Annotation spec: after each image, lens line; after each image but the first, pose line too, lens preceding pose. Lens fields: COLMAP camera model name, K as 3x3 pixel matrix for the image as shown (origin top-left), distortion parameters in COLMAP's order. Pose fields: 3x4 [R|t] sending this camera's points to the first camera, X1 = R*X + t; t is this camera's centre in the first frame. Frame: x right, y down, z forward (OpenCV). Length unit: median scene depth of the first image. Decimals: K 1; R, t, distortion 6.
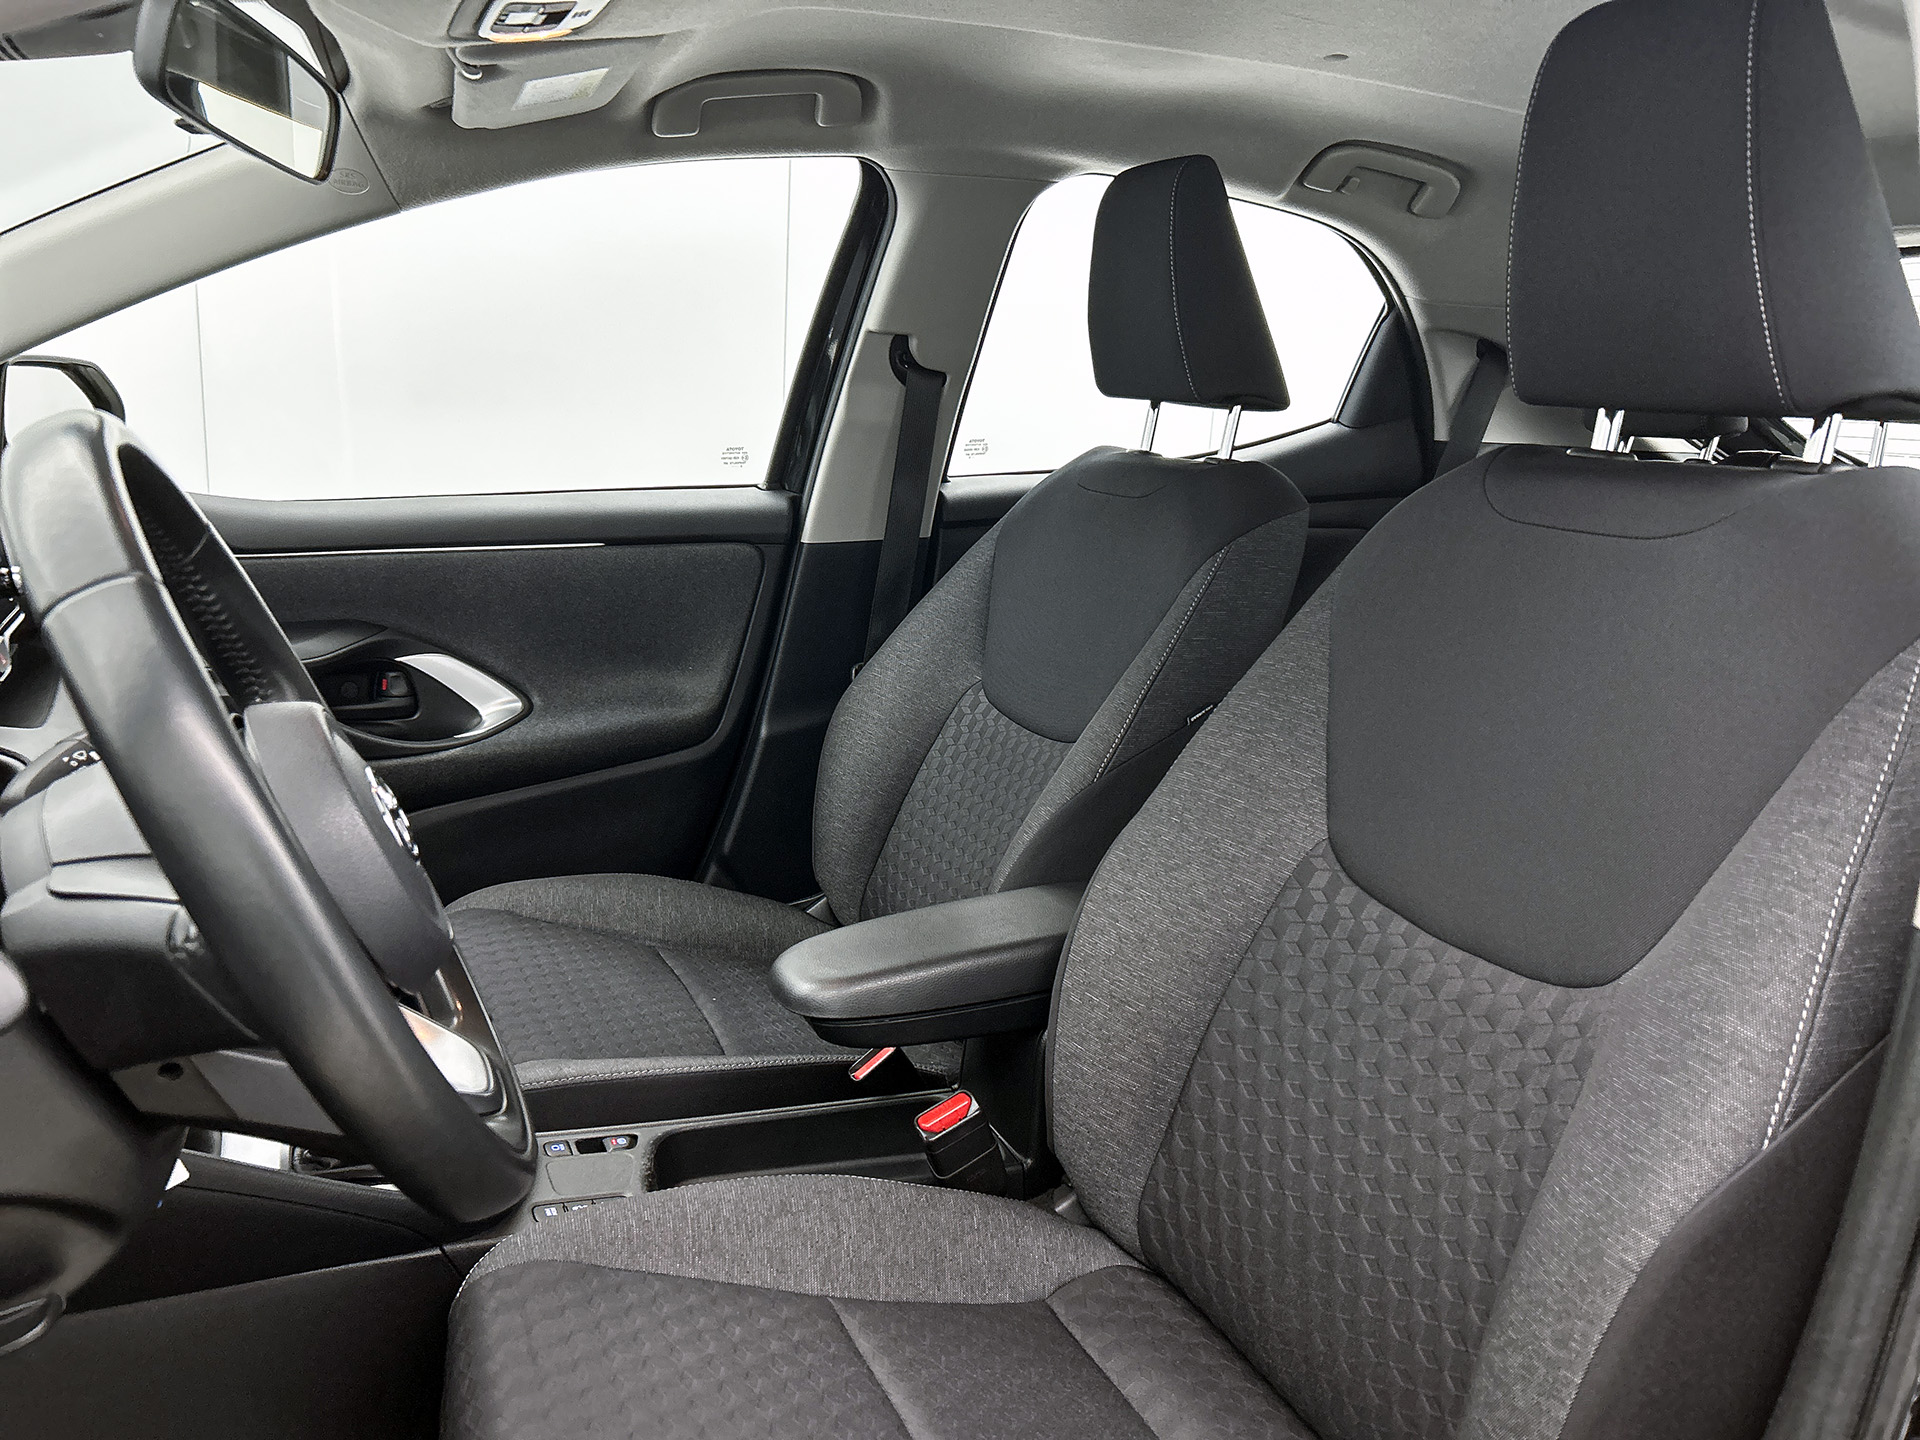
lens RADIAL K [[1426.4, 0, 942.6], [0, 1426.4, 728.8], [0, 0, 1]] dist [0.054528, -0.066870]
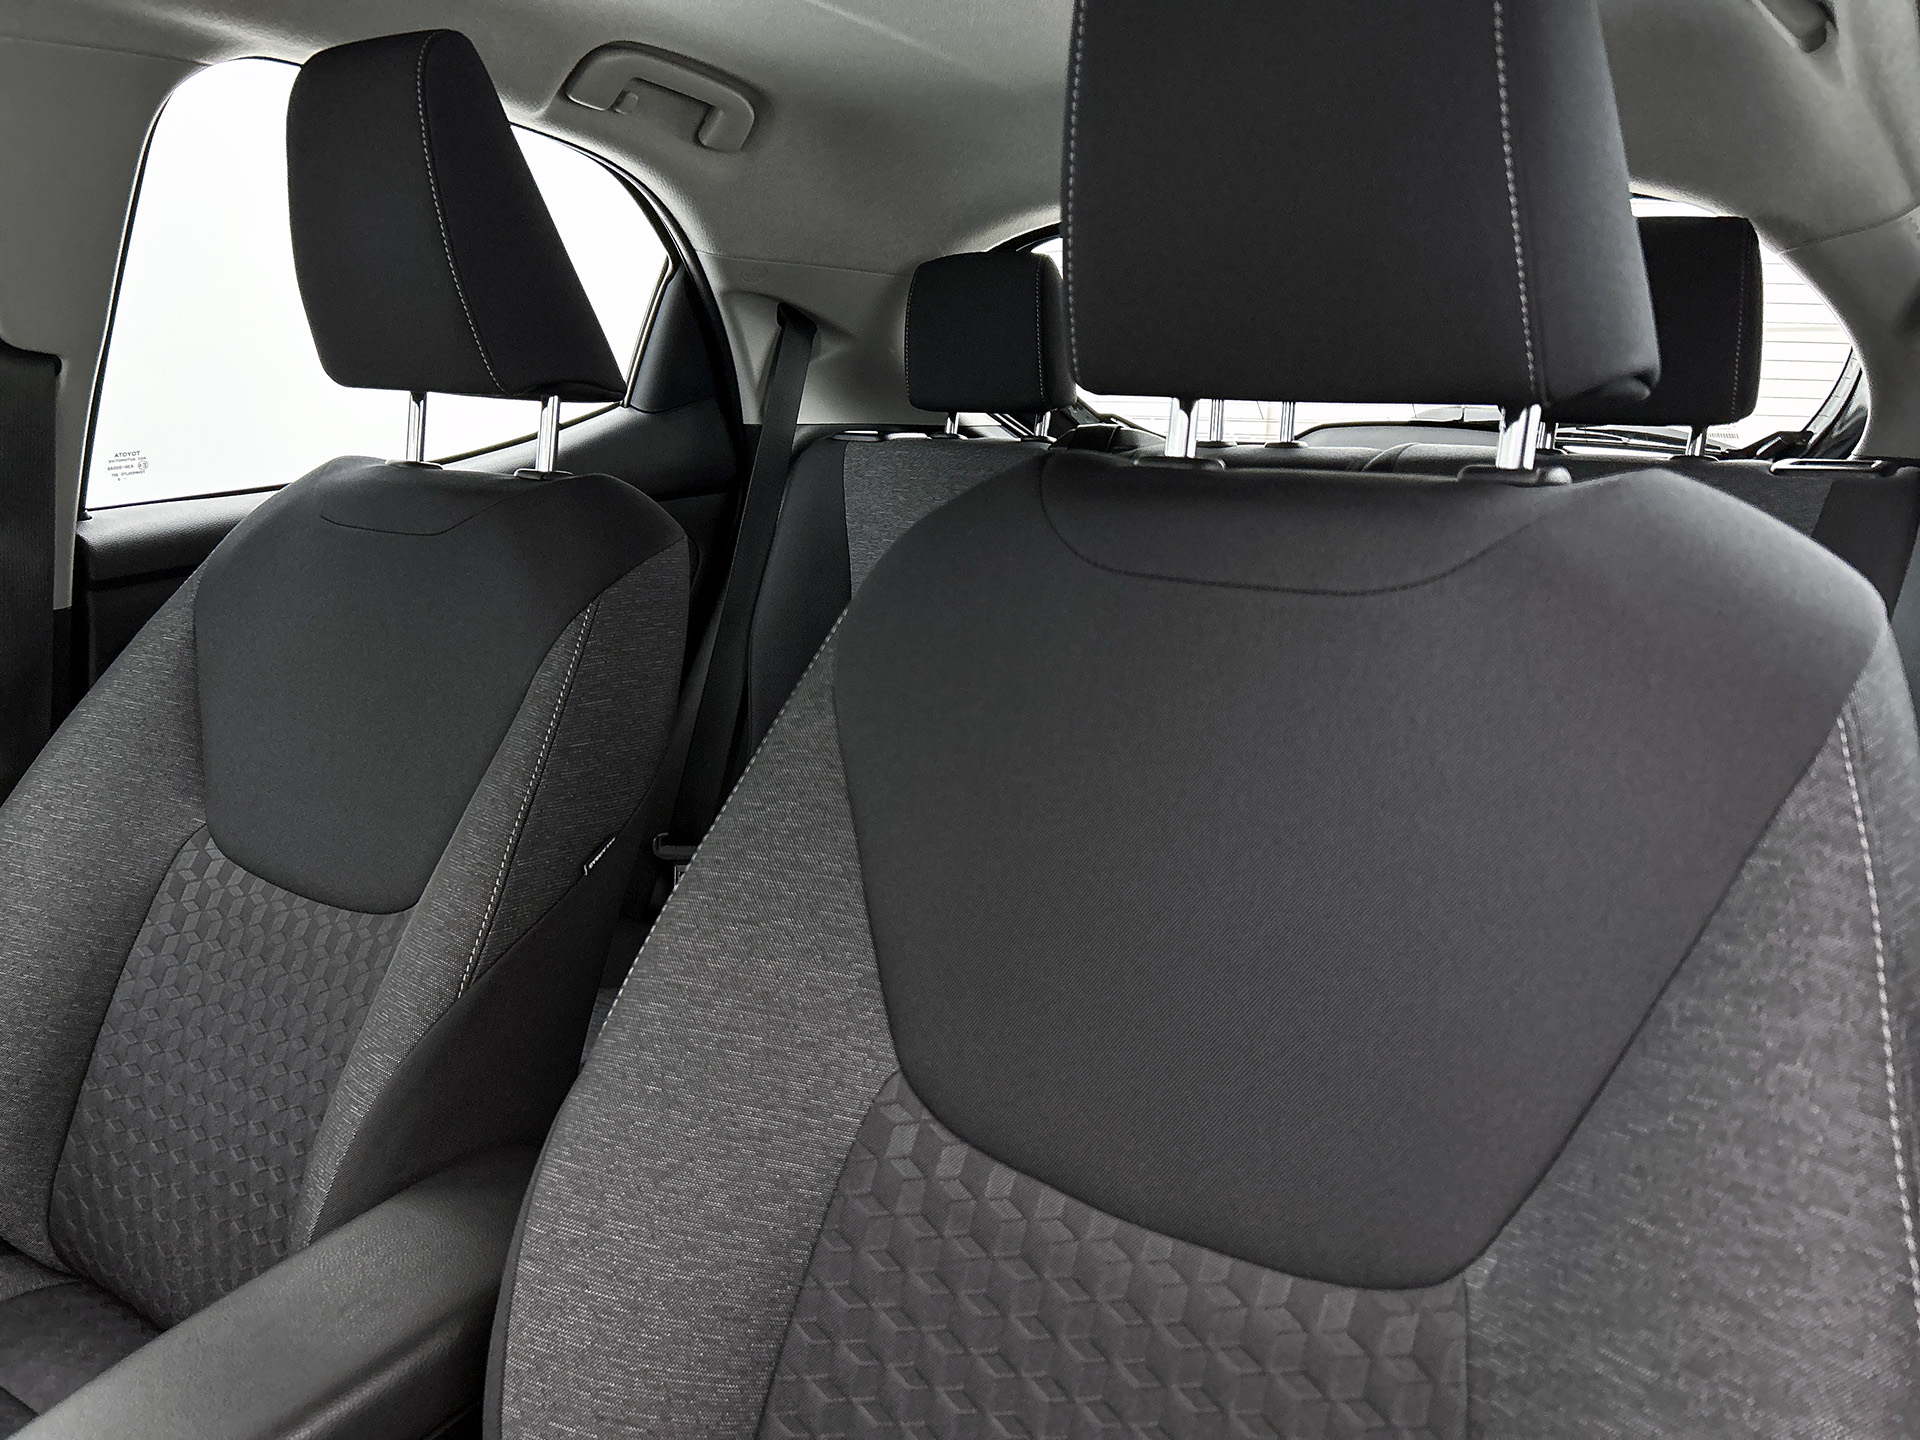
lens RADIAL K [[1457.6, 0, 946.9], [0, 1457.6, 706.9], [0, 0, 1]] dist [0.053464, -0.060457]
pose [[0.853840, -0.144870, 0.499970, -0.013636], [0.143325, 0.988795, 0.041743, -0.075156], [-0.500415, 0.036016, 0.865036, 0.277973]]
